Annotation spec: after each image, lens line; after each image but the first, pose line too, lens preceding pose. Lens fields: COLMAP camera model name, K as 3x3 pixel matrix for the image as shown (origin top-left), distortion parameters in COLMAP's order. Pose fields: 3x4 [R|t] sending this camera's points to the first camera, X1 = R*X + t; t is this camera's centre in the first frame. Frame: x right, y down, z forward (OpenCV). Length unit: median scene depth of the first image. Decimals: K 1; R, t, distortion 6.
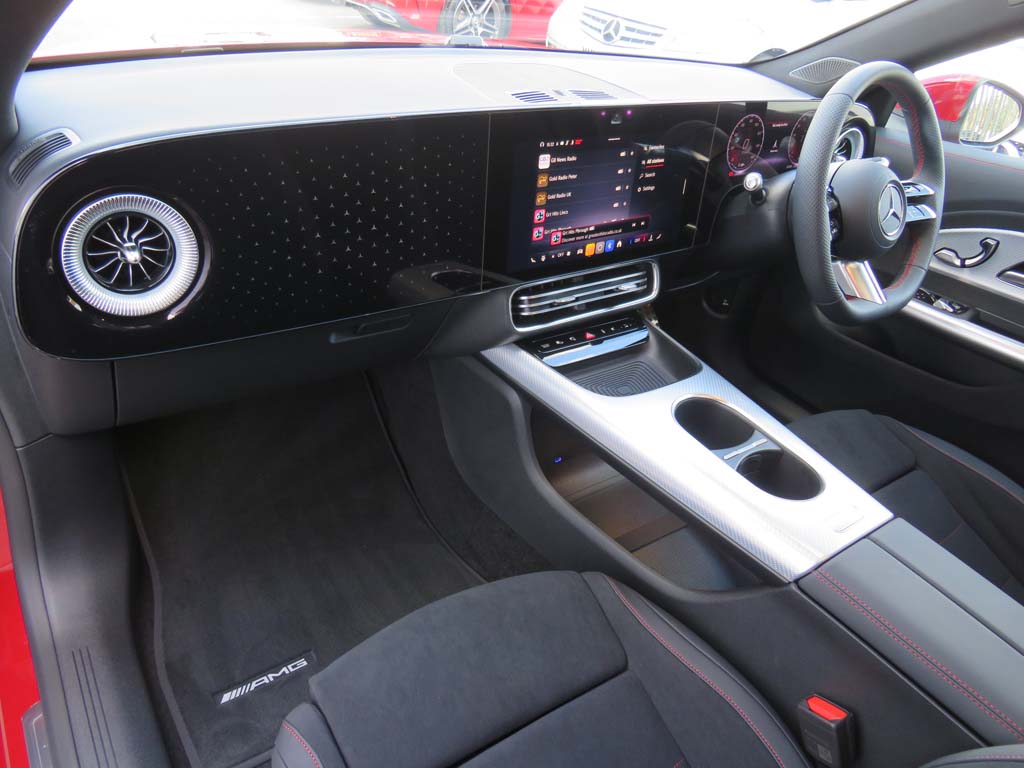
lens RADIAL K [[736.0, 0, 512.0], [0, 736.0, 384.0], [0, 0, 1]] dist [-0.021625, -0.000503]
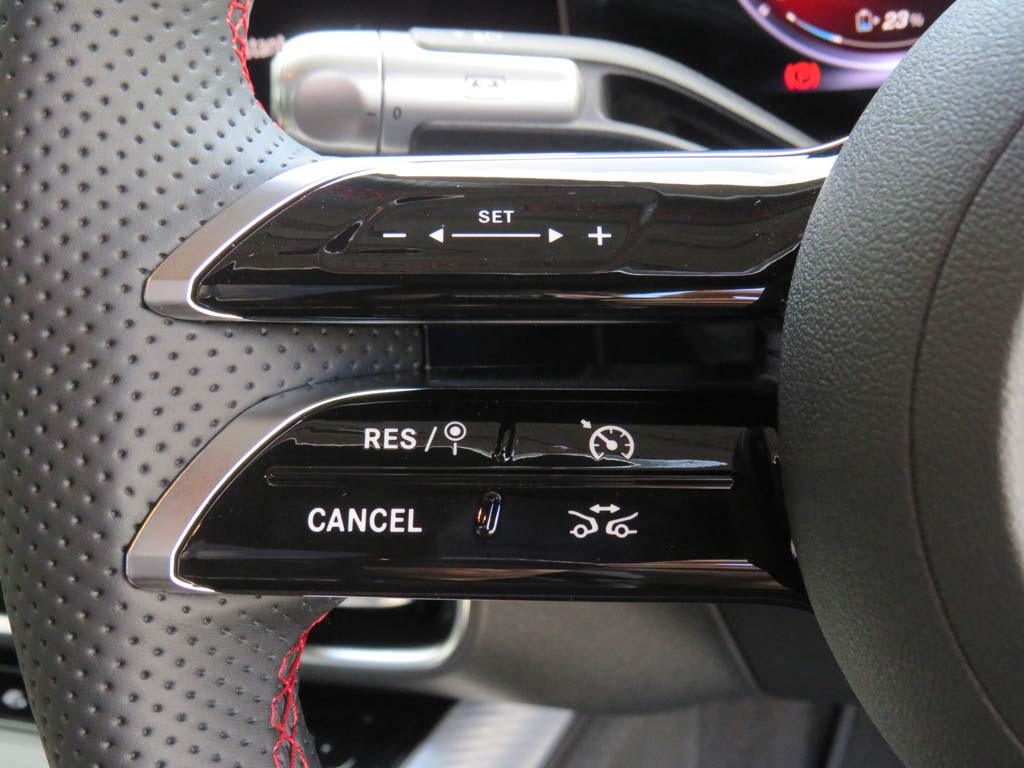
lens RADIAL K [[1403.3, 0, 512.0], [0, 1403.3, 384.0], [0, 0, 1]] dist [-0.115865, 0.010605]
pose [[0.523046, 0.143357, -0.840162, 0.613049], [-0.267342, 0.963600, -0.002015, -0.232499], [0.809291, 0.225664, 0.542332, 0.913701]]
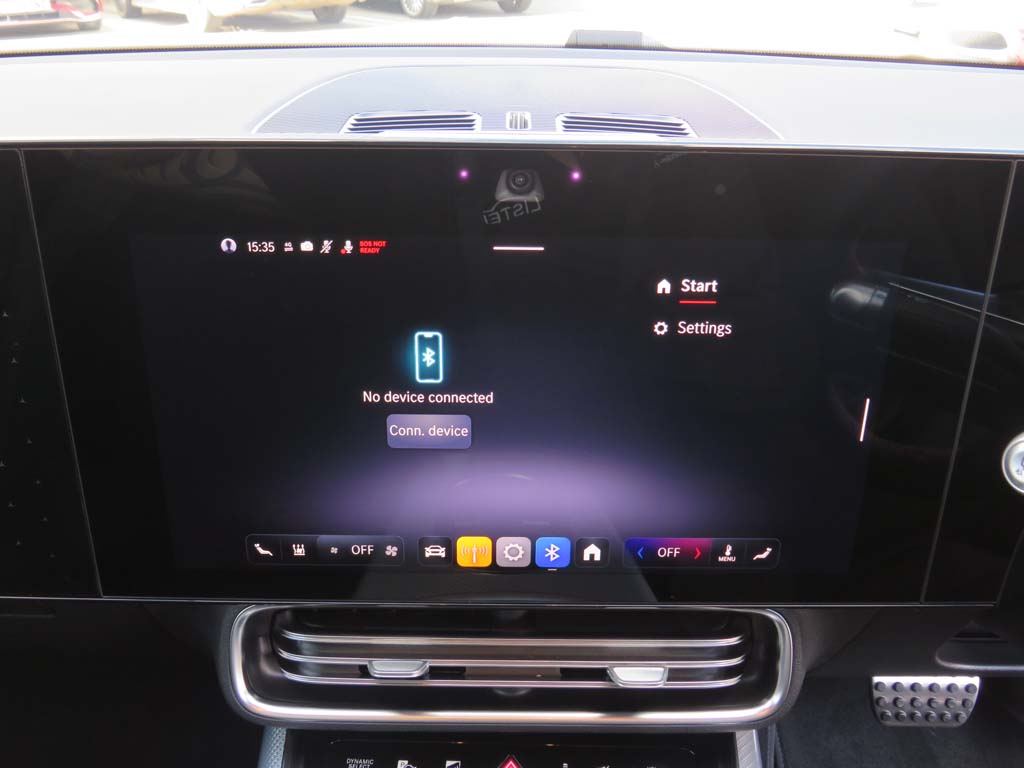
lens RADIAL K [[929.9, 0, 512.0], [0, 929.9, 384.0], [0, 0, 1]] dist [-0.051299, 0.010194]
pose [[0.805763, 0.168221, -0.567845, 0.364769], [-0.249776, 0.965893, -0.068287, -0.240498], [0.536990, 0.196857, 0.820298, 0.656903]]
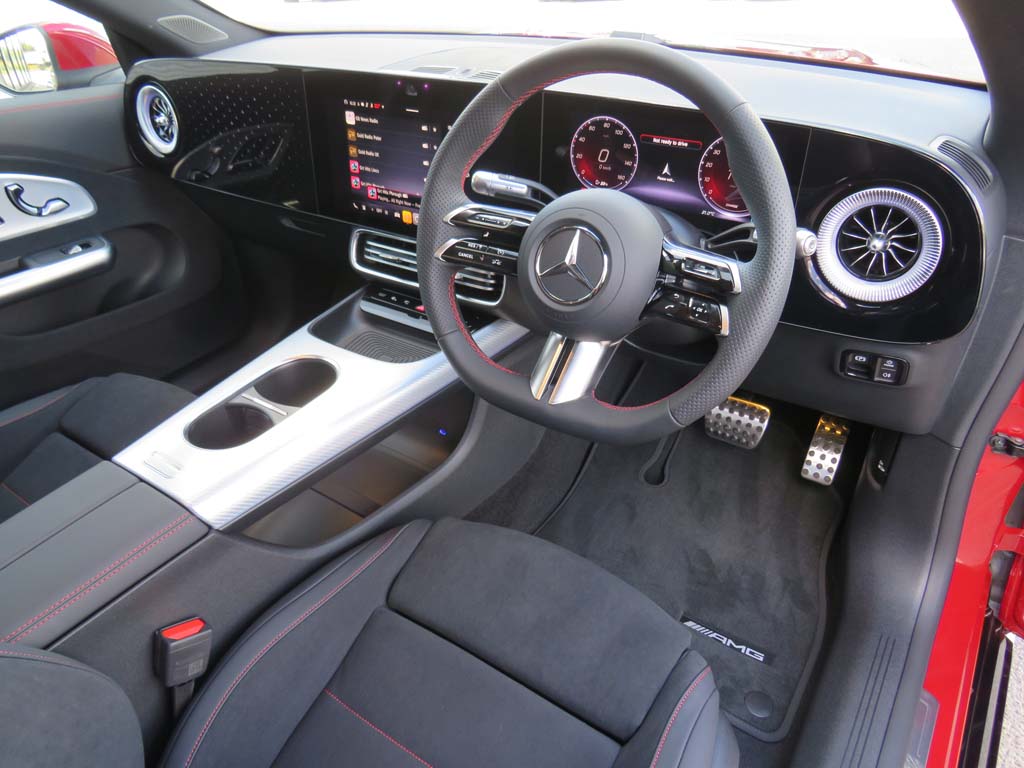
lens RADIAL K [[736.0, 0, 512.0], [0, 736.0, 384.0], [0, 0, 1]] dist [-0.021625, -0.000503]
pose [[0.342998, 0.400079, -0.849876, 1.165352], [-0.447245, 0.865183, 0.226782, -0.288866], [0.826029, 0.302317, 0.475689, 0.721886]]
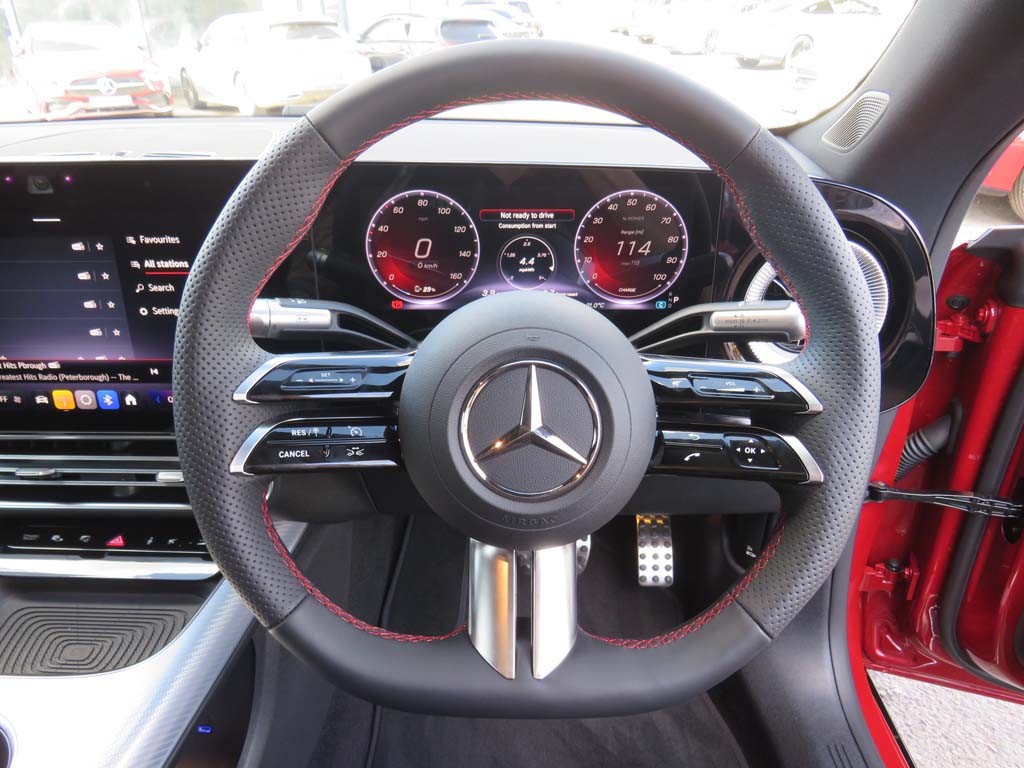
lens RADIAL K [[736.0, 0, 512.0], [0, 736.0, 384.0], [0, 0, 1]] dist [-0.021625, -0.000503]
pose [[0.798915, 0.150642, -0.582273, 0.765080], [-0.241679, 0.966932, -0.081441, -0.242242], [0.550750, 0.205788, 0.808904, 0.739012]]
